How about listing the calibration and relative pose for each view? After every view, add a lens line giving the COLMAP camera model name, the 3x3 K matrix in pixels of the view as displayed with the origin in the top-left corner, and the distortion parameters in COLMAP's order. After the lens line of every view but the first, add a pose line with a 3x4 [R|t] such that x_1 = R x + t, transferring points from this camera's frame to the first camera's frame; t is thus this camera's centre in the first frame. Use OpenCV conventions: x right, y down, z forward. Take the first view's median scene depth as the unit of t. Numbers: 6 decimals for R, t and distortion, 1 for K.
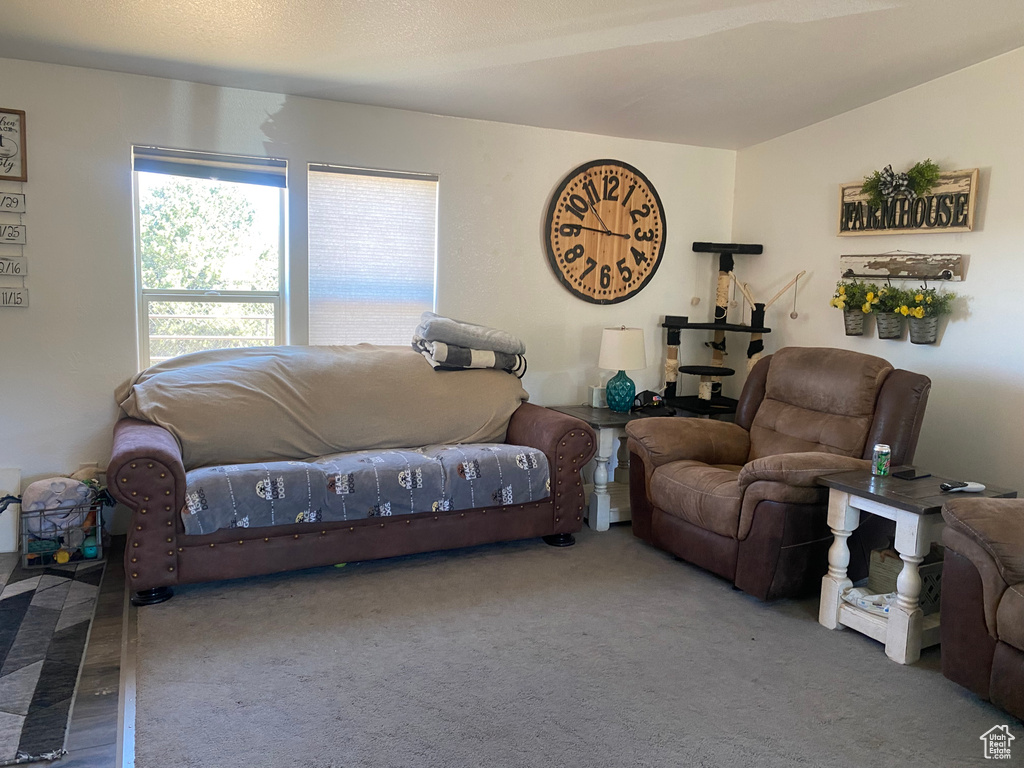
lens RADIAL K [[770.3, 0, 517.6], [0, 770.3, 376.0], [0, 0, 1]] dist [0.028916, -0.018546]
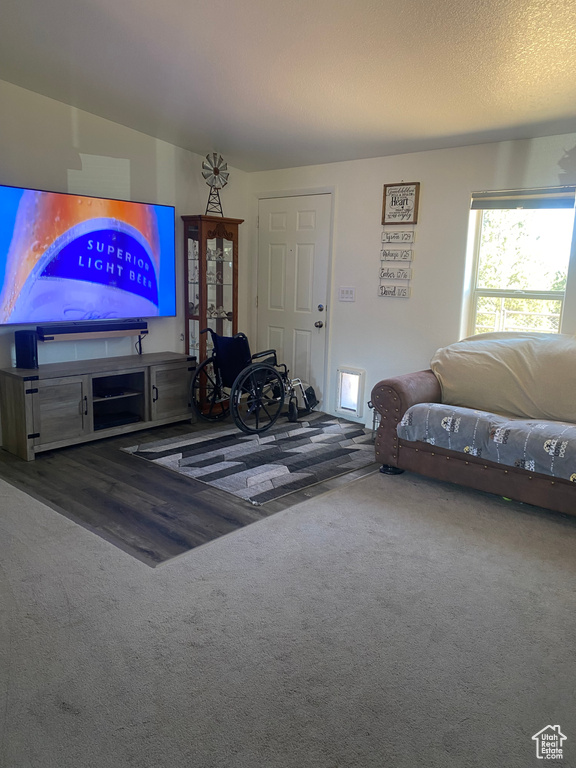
lens RADIAL K [[577.7, 0, 291.4], [0, 577.7, 382.9], [0, 0, 1]] dist [0.028916, -0.018546]
pose [[0.403267, 0.154922, -0.901873, 0.491554], [-0.132718, 0.985046, 0.109865, -0.008639], [0.905407, 0.075390, 0.417797, 0.253863]]
